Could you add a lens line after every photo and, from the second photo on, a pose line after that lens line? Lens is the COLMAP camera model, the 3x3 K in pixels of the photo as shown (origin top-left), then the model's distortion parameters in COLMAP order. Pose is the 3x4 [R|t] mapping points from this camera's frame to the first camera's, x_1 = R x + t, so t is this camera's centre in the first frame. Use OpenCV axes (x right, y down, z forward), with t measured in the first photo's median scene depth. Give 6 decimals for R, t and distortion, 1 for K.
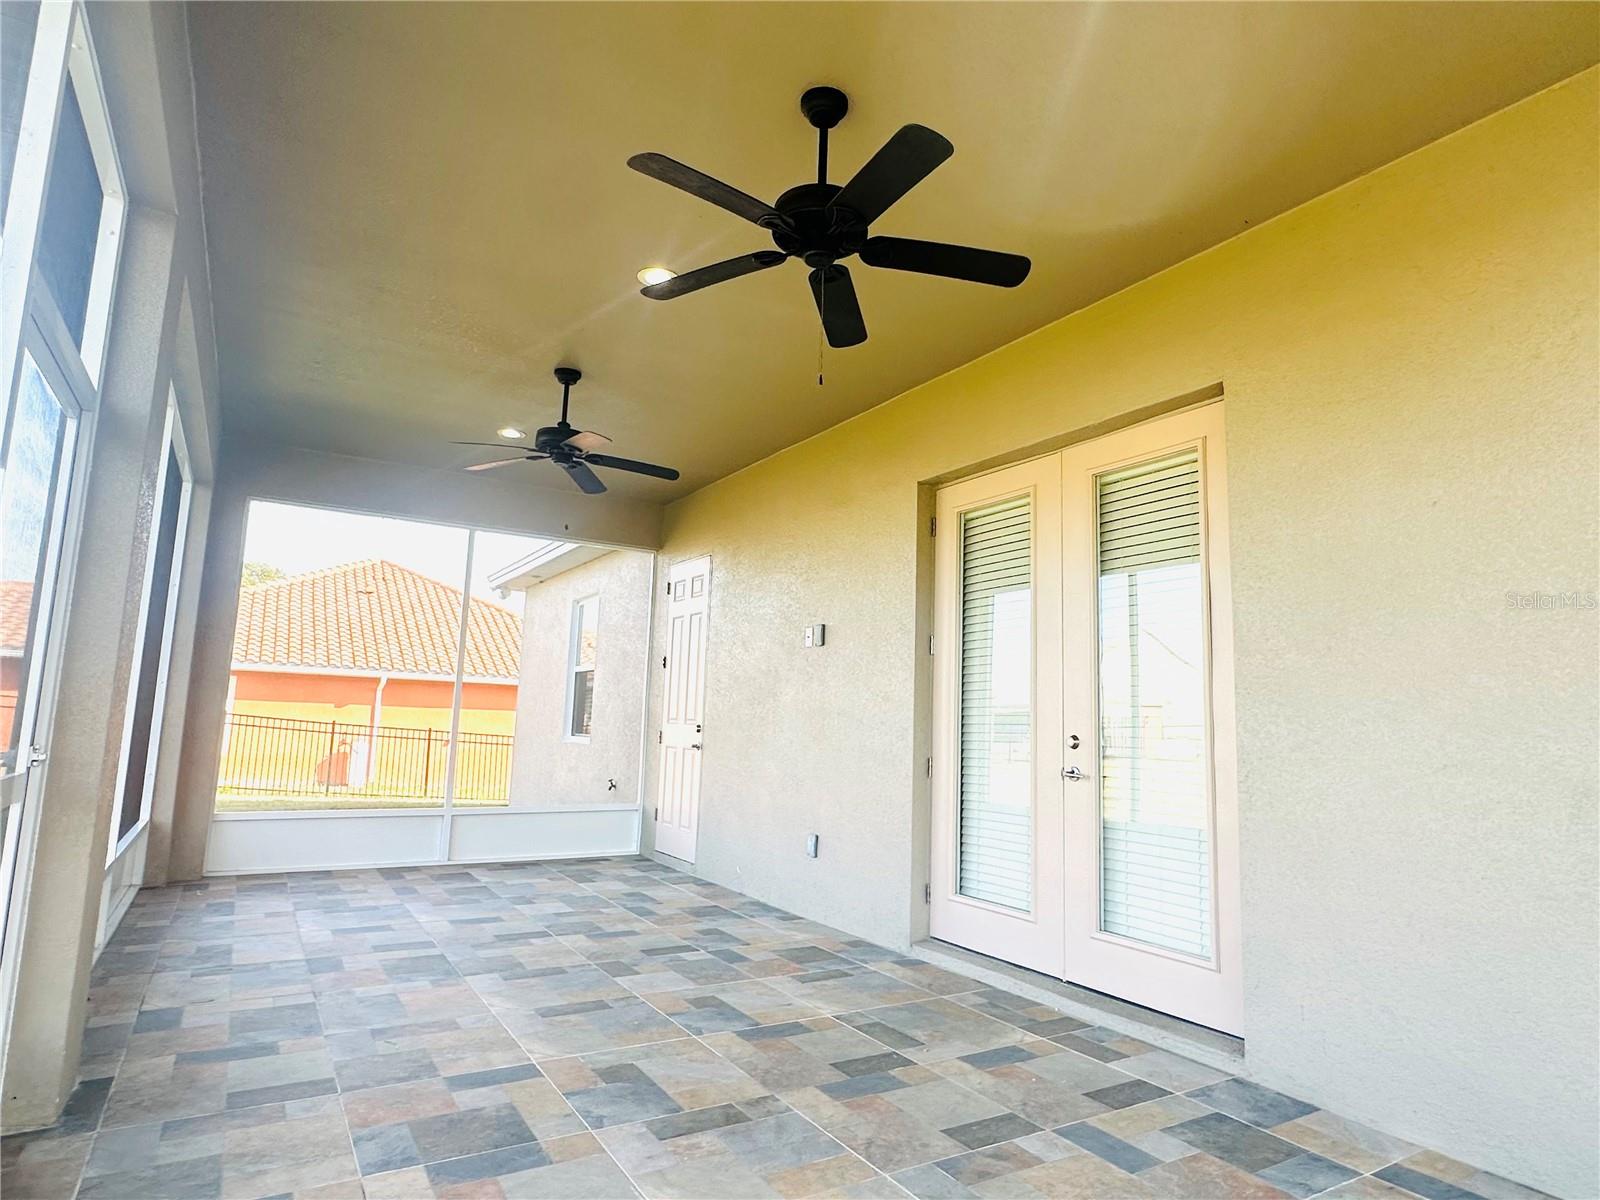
lens RADIAL K [[874.4, 0, 796.2], [0, 874.4, 605.4], [0, 0, 1]] dist [-0.008258, -0.000805]
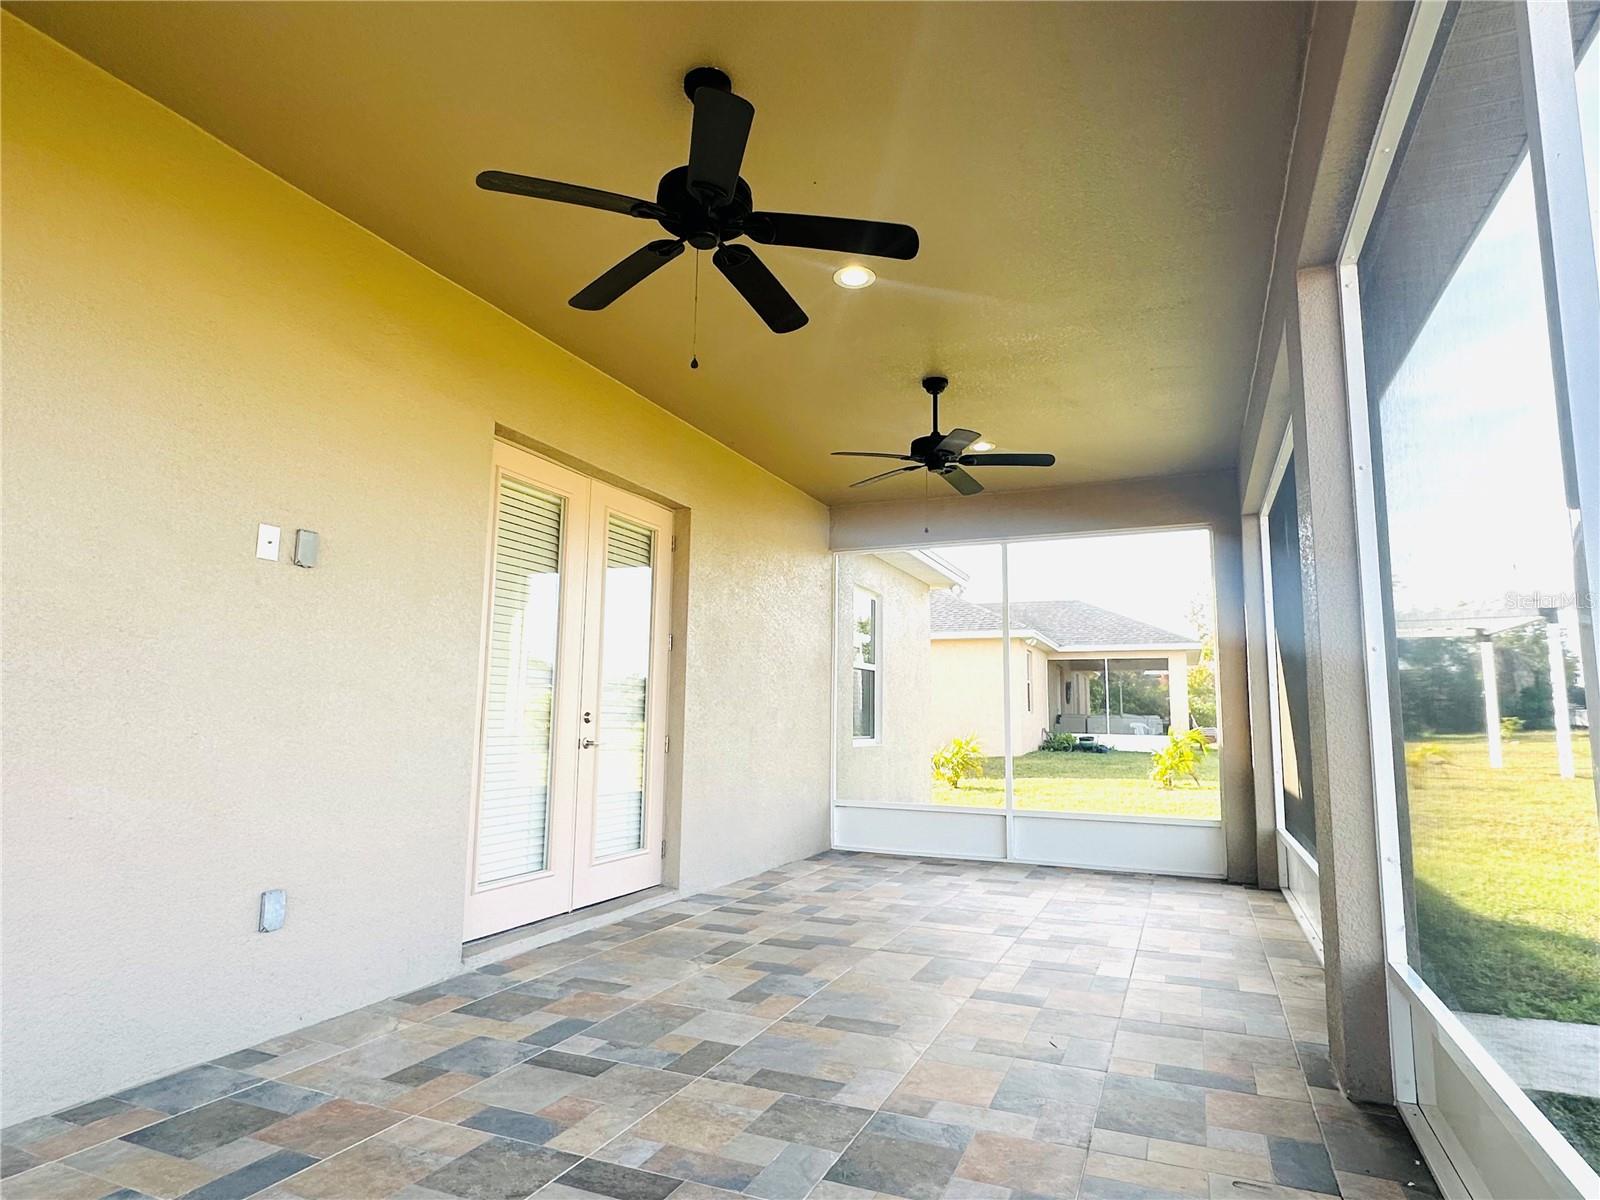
lens RADIAL K [[874.4, 0, 801.1], [0, 874.4, 603.8], [0, 0, 1]] dist [-0.008258, -0.000805]
pose [[-0.557635, 0.070531, 0.827084, -0.927480], [-0.145489, 0.972655, -0.181037, 0.184706], [-0.817237, -0.221284, -0.532125, 1.492926]]
